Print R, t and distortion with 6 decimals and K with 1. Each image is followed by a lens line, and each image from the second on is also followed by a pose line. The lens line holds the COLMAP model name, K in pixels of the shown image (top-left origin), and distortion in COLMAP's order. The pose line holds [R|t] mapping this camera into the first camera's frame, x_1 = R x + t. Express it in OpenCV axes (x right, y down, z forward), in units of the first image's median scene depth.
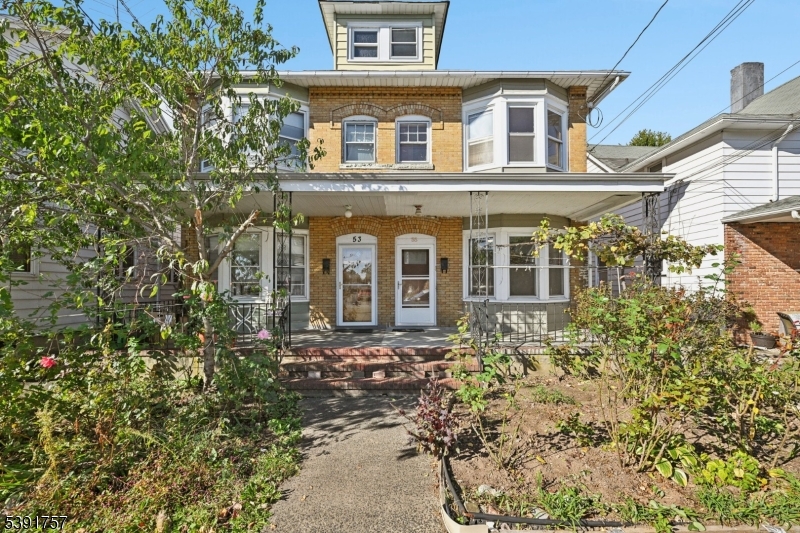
lens RADIAL K [[454.7, 0, 401.0], [0, 454.7, 269.1], [0, 0, 1]] dist [0.001974, 0.000643]
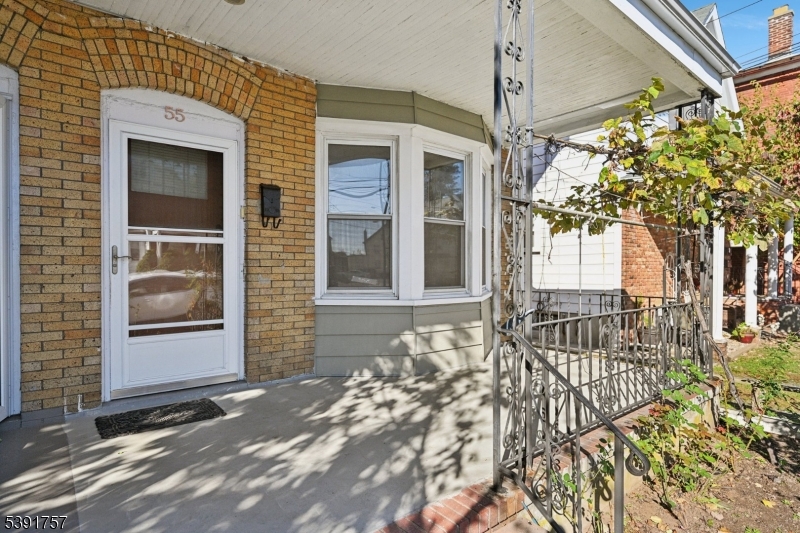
lens RADIAL K [[454.7, 0, 399.9], [0, 454.7, 271.8], [0, 0, 1]] dist [0.001974, 0.000643]
pose [[0.762667, 0.000897, 0.646791, -0.054803], [-0.036770, 0.998442, 0.041972, 0.024260], [-0.645746, -0.055793, 0.761511, 0.664502]]
